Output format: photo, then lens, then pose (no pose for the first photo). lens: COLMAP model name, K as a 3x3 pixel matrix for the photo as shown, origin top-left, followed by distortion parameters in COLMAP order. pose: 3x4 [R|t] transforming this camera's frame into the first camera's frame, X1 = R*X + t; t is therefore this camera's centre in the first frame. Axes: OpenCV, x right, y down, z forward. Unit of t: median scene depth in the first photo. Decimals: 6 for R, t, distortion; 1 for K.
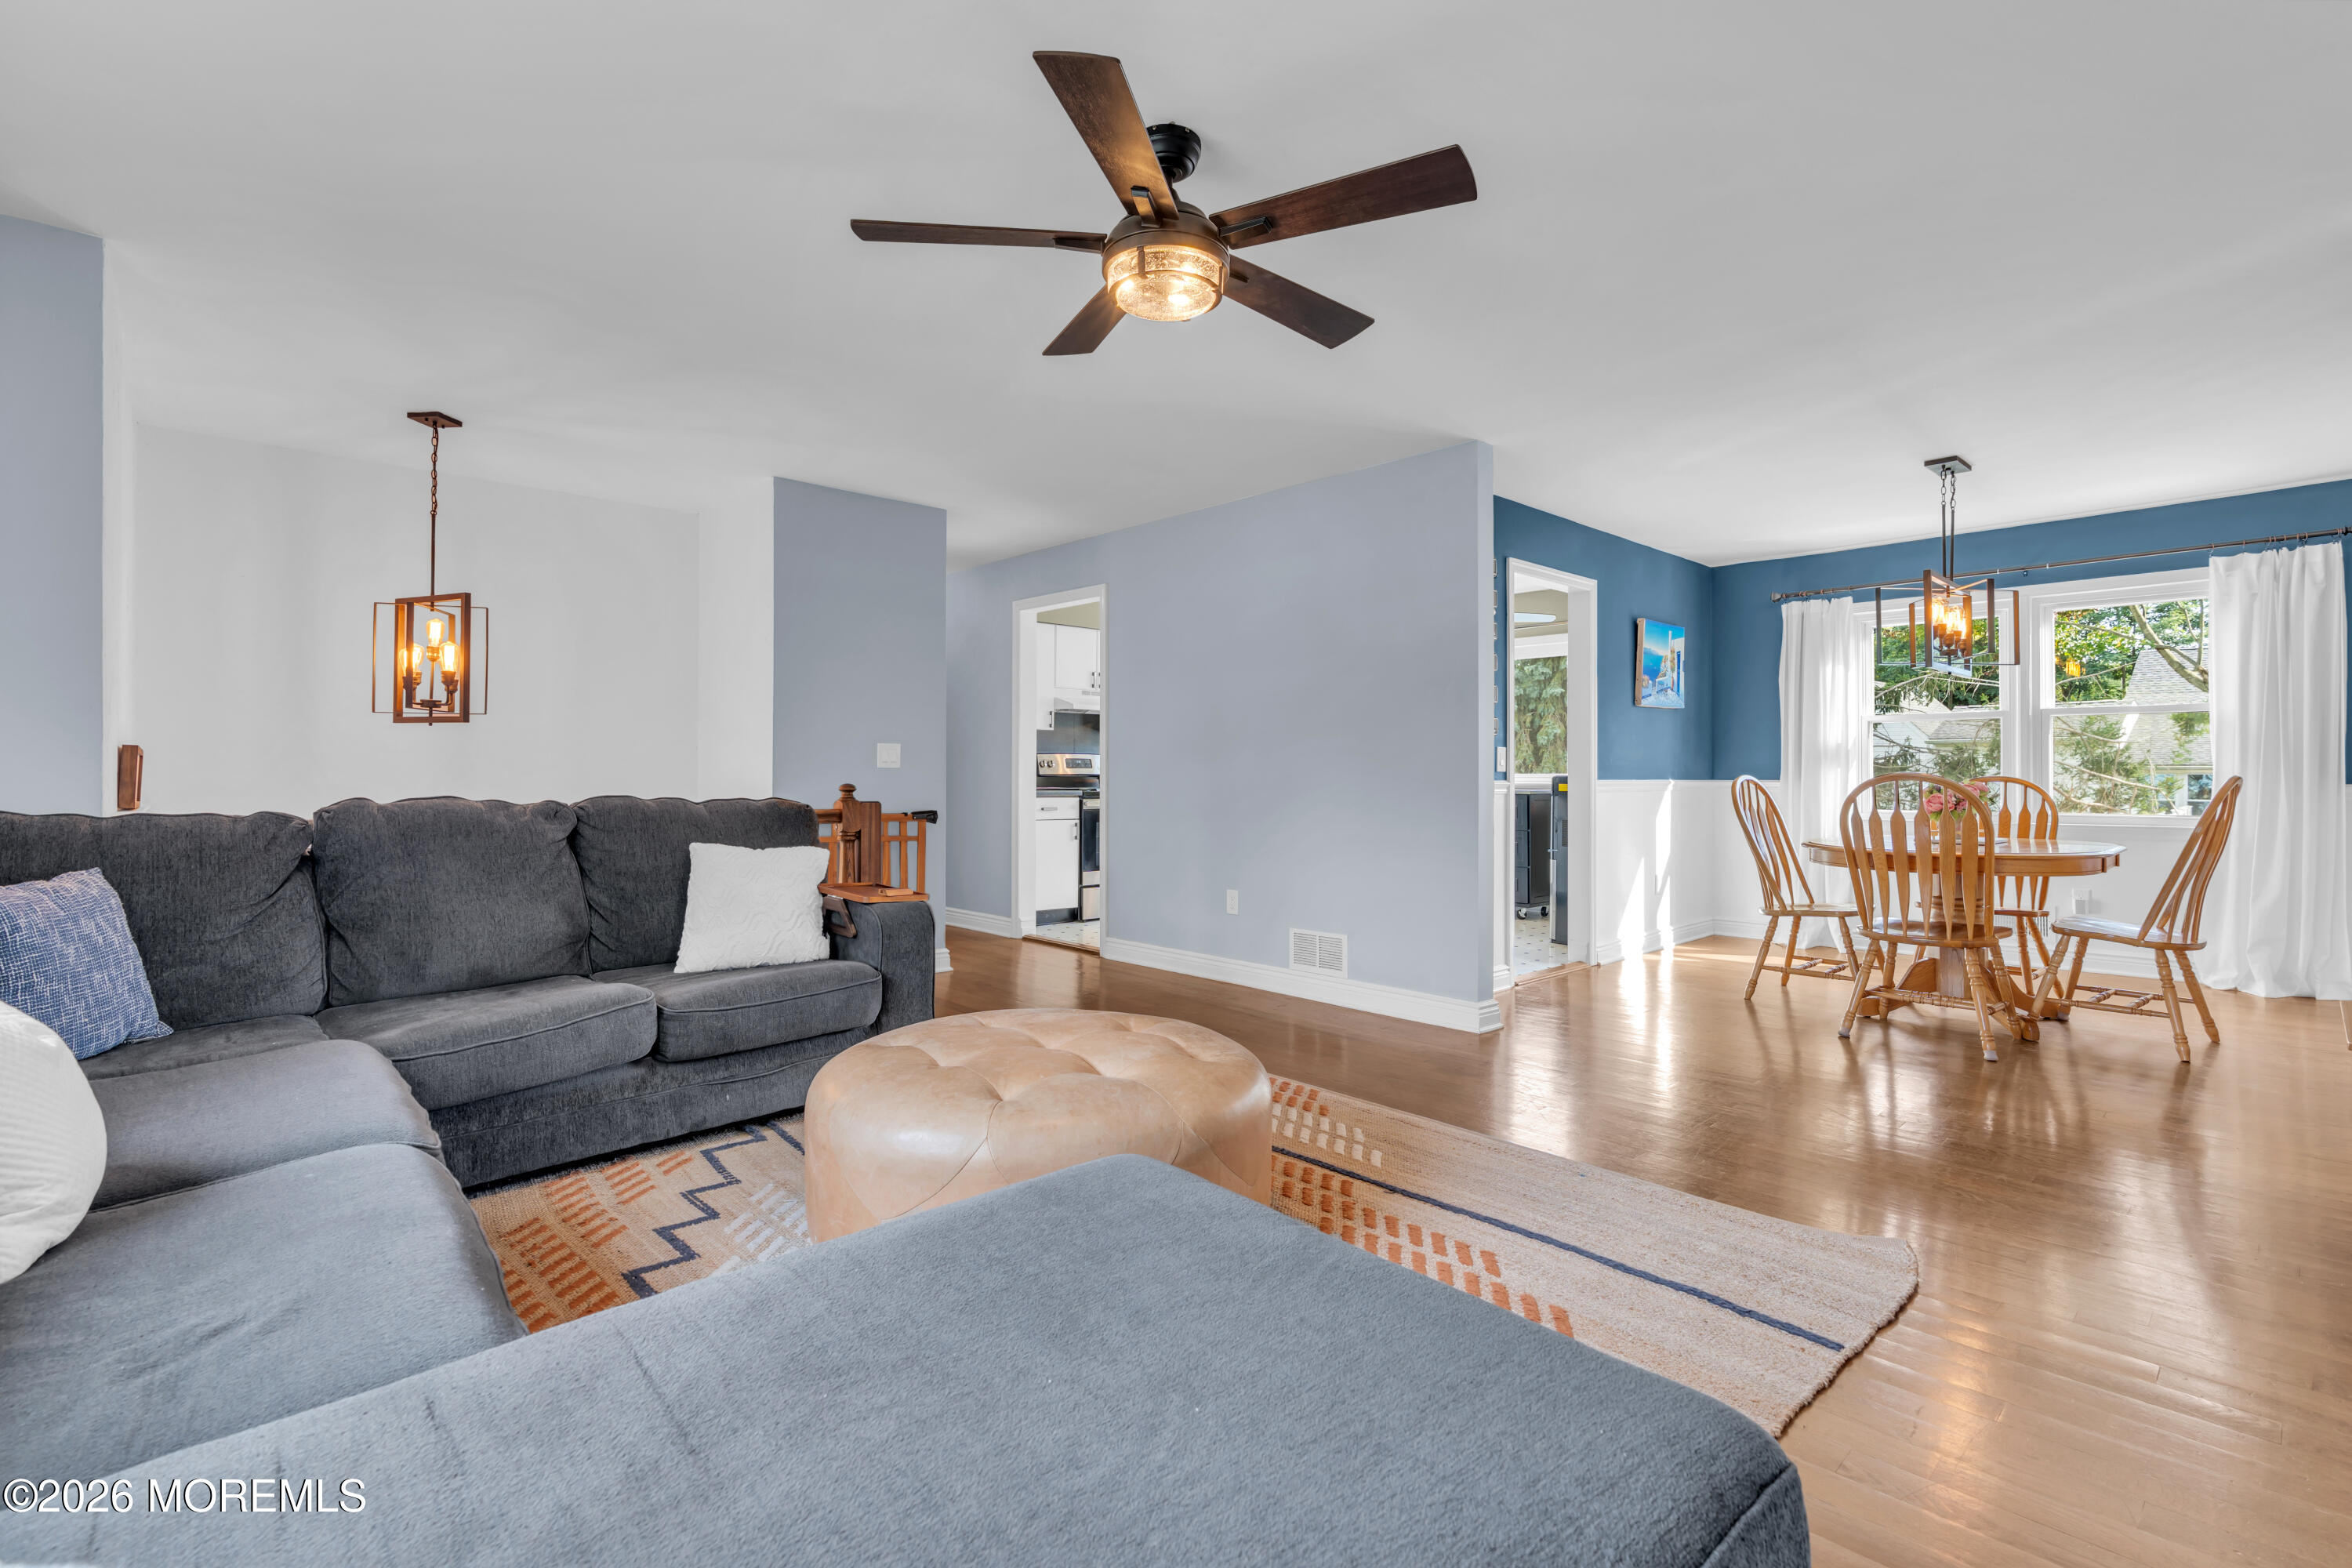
lens RADIAL K [[1073.3, 0, 1178.6], [0, 1073.3, 758.7], [0, 0, 1]] dist [-0.005049, 0.001104]
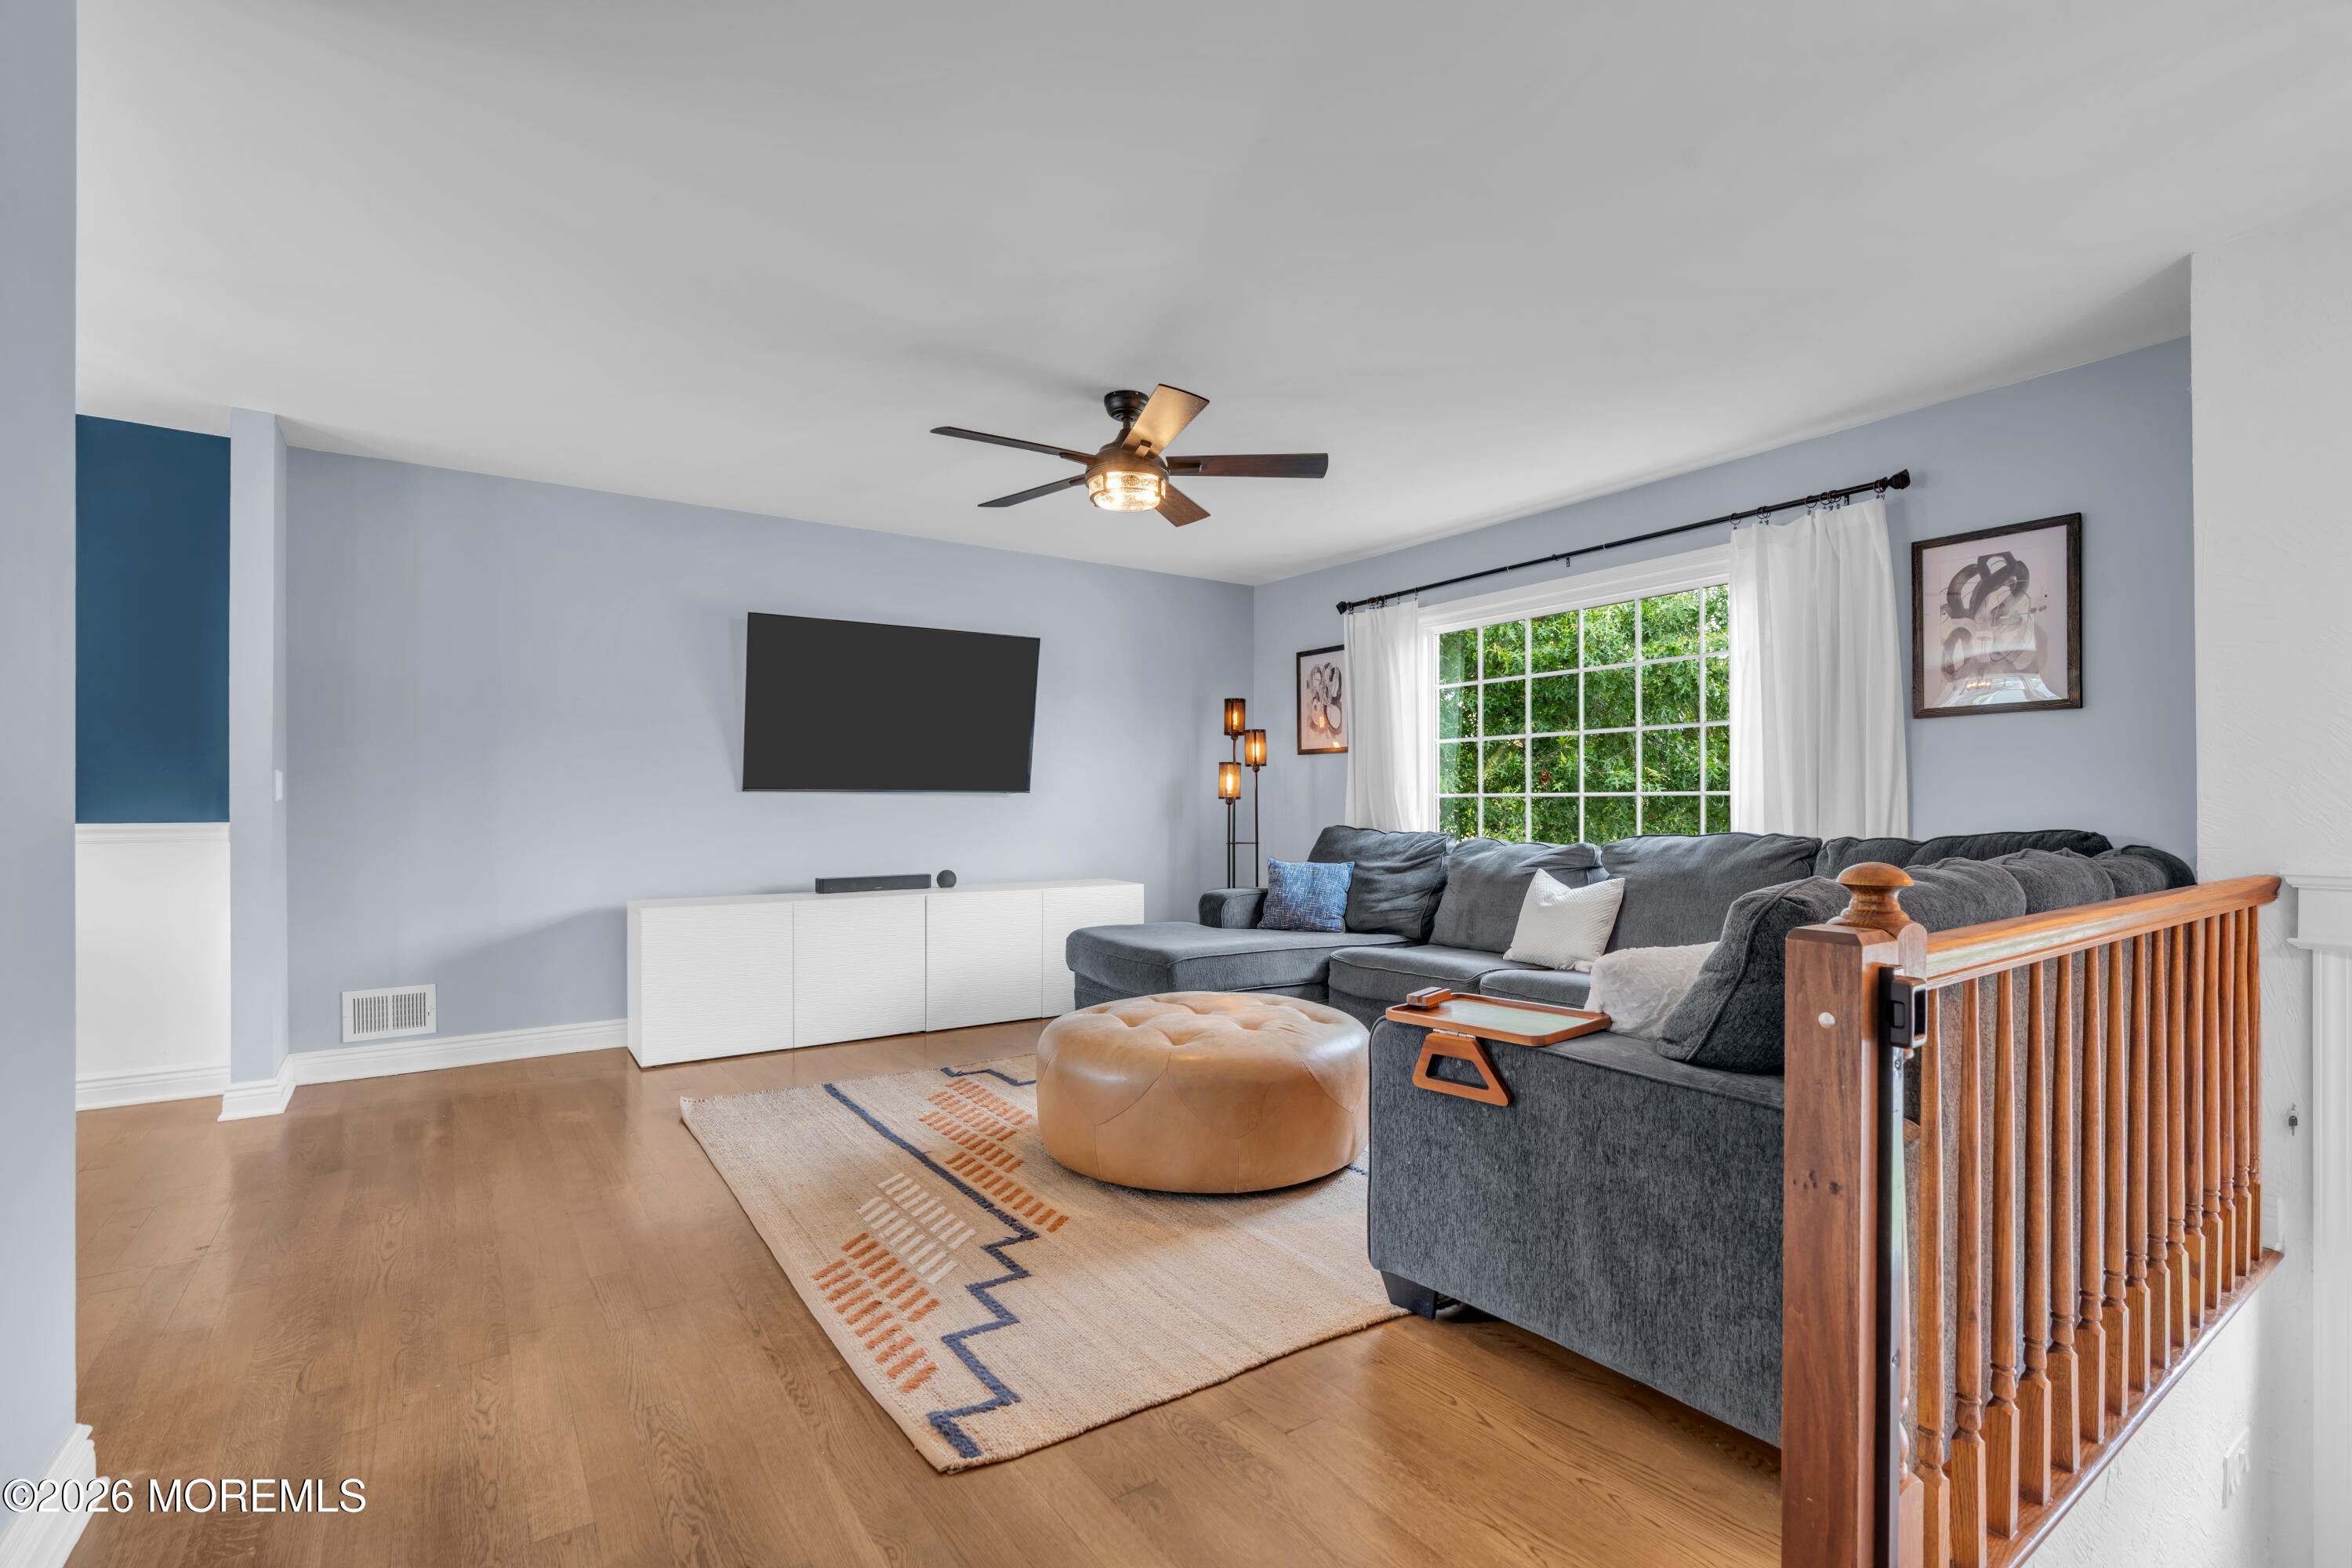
lens RADIAL K [[1056.1, 0, 1175.8], [0, 1056.1, 793.5], [0, 0, 1]] dist [-0.006070, 0.000518]
pose [[-0.988912, 0.001565, 0.148492, -0.206956], [-0.002171, 0.999685, -0.024991, 0.016965], [-0.148484, -0.025036, -0.988598, 1.686843]]
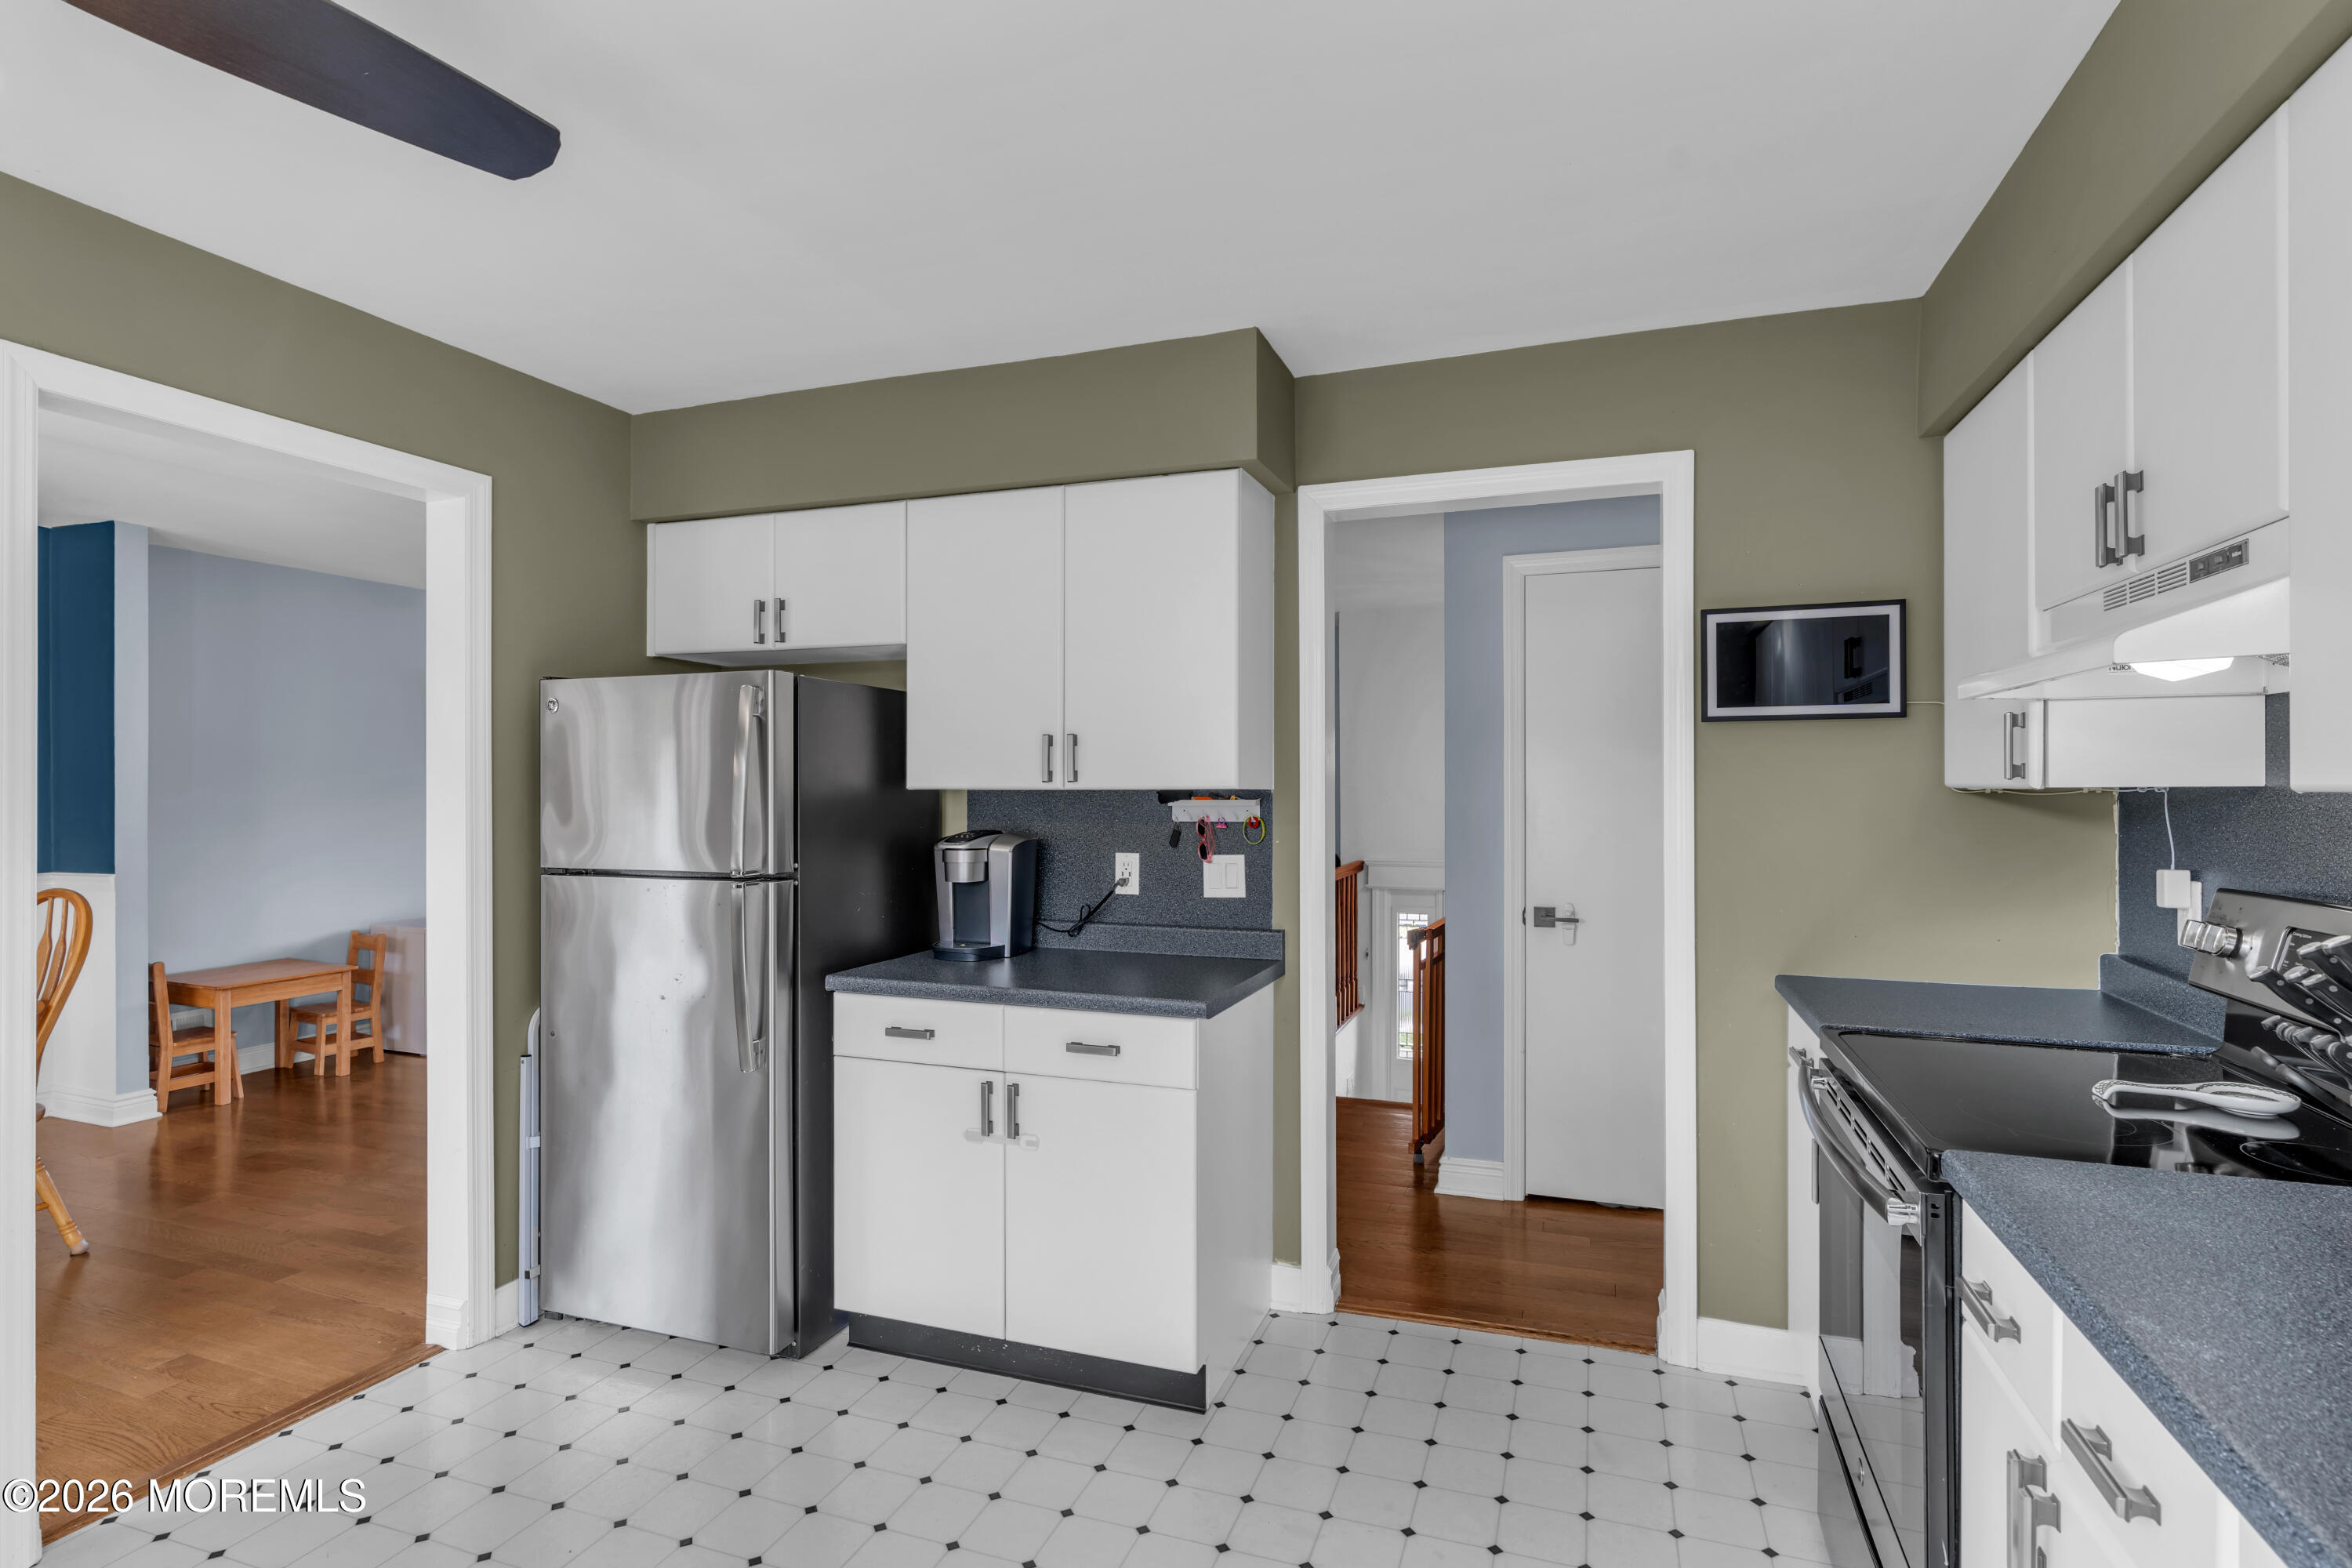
lens RADIAL K [[1056.1, 0, 1175.8], [0, 1056.1, 793.5], [0, 0, 1]] dist [-0.006070, 0.000518]
pose [[-0.897451, 0.002045, -0.441110, 0.307911], [0.007891, 0.999904, -0.011420, -0.050334], [0.441044, -0.013730, -0.897380, 2.441098]]
